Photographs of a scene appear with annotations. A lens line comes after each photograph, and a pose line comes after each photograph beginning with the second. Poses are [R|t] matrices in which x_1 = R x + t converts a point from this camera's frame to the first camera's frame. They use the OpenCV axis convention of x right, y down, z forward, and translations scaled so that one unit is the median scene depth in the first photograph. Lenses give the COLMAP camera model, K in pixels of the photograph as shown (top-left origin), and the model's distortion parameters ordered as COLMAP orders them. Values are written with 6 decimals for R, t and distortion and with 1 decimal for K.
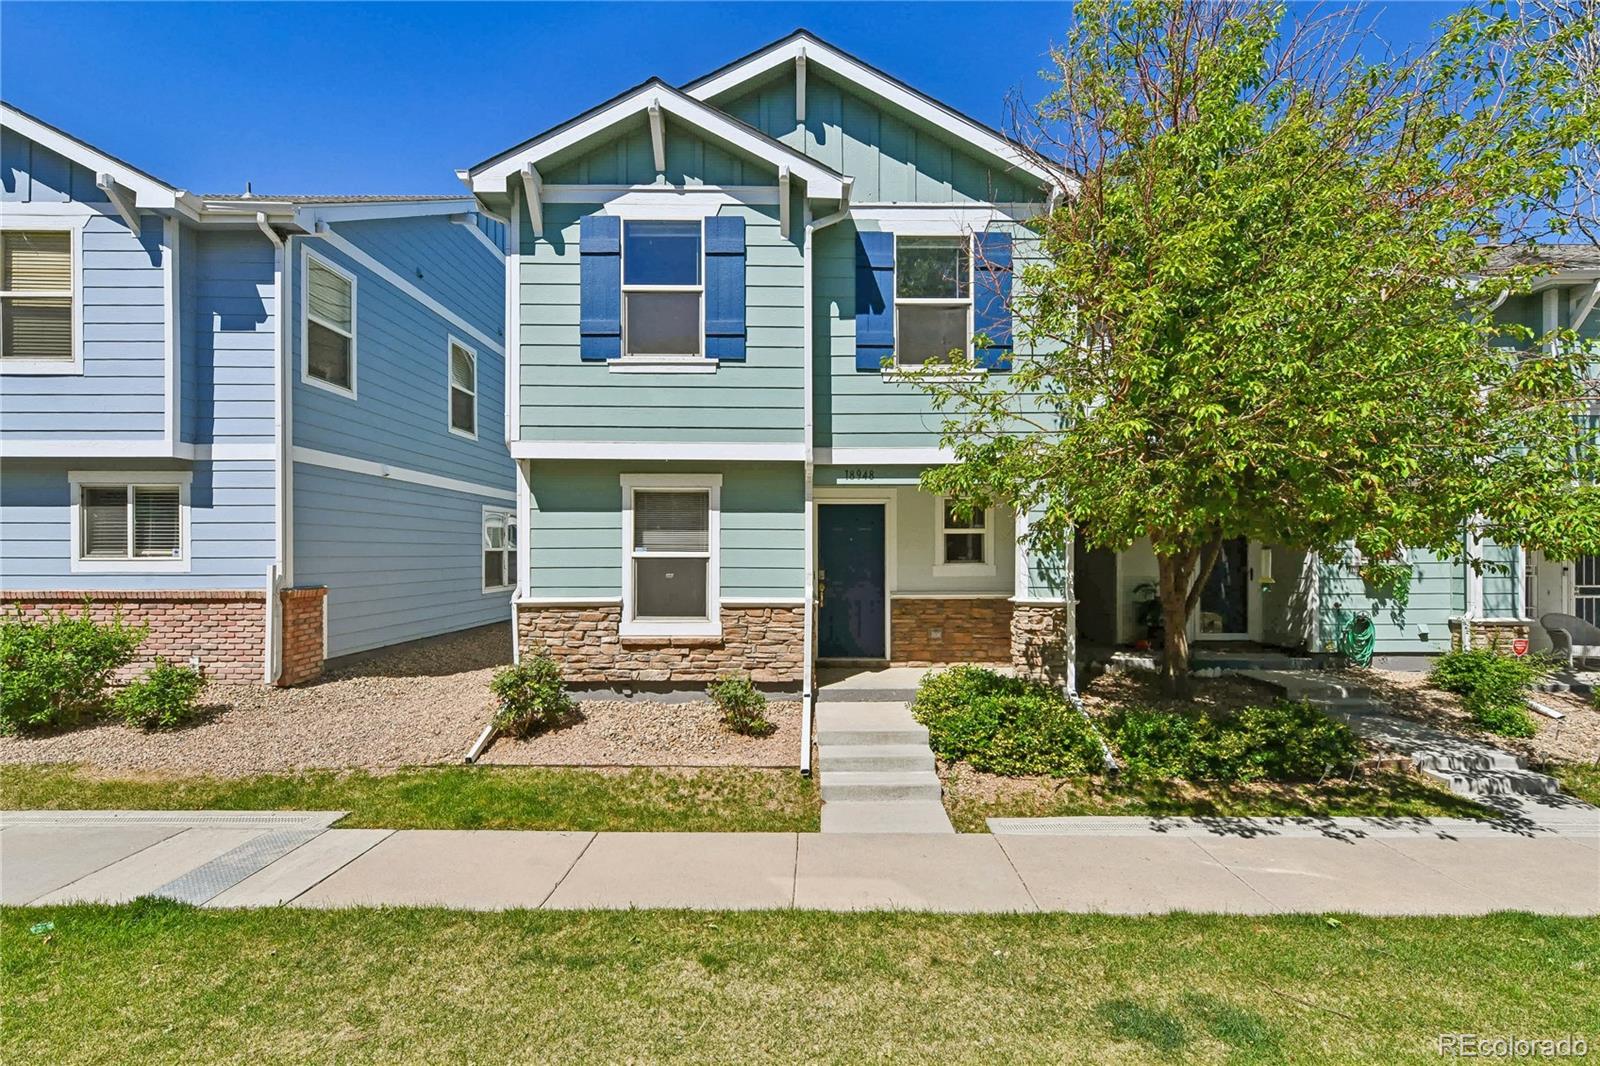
lens RADIAL K [[711.5, 0, 808.4], [0, 711.5, 567.8], [0, 0, 1]] dist [0.002731, -0.000669]
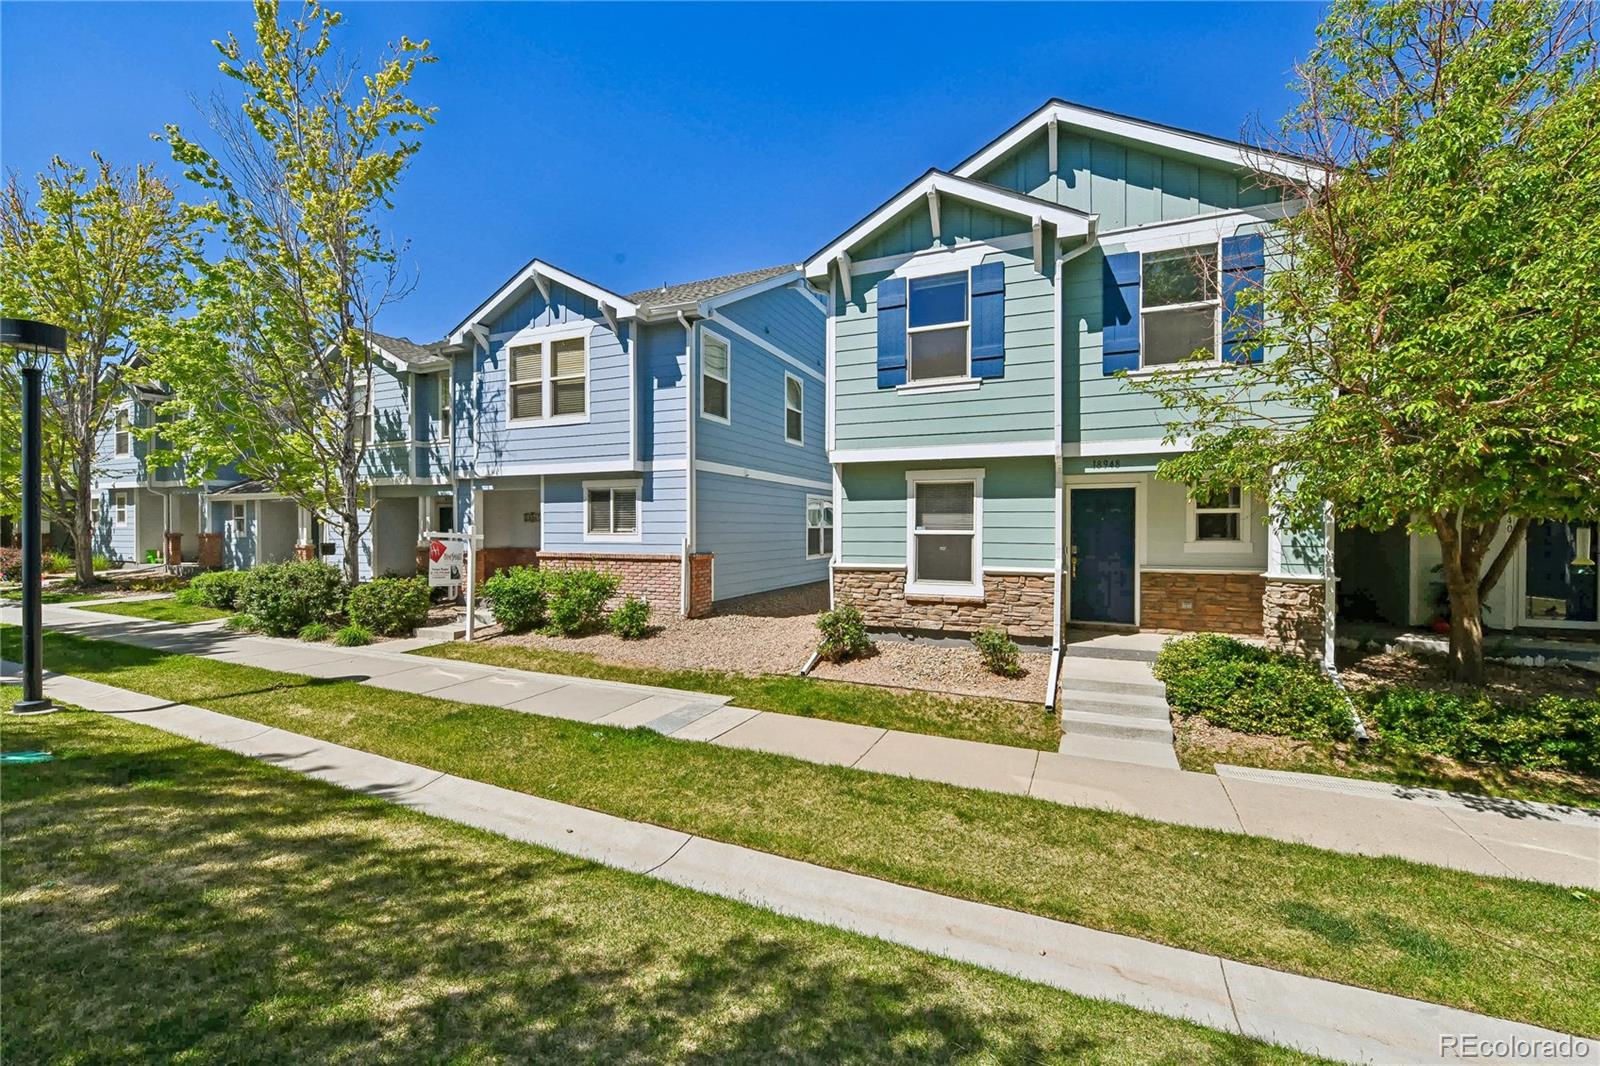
lens RADIAL K [[647.5, 0, 804.3], [0, 647.5, 512.8], [0, 0, 1]] dist [-0.004166, -0.000725]
pose [[0.913601, -0.008968, -0.406513, 0.053157], [-0.008785, 0.999088, -0.041785, -0.002452], [0.406518, 0.041746, 0.912689, -0.175796]]
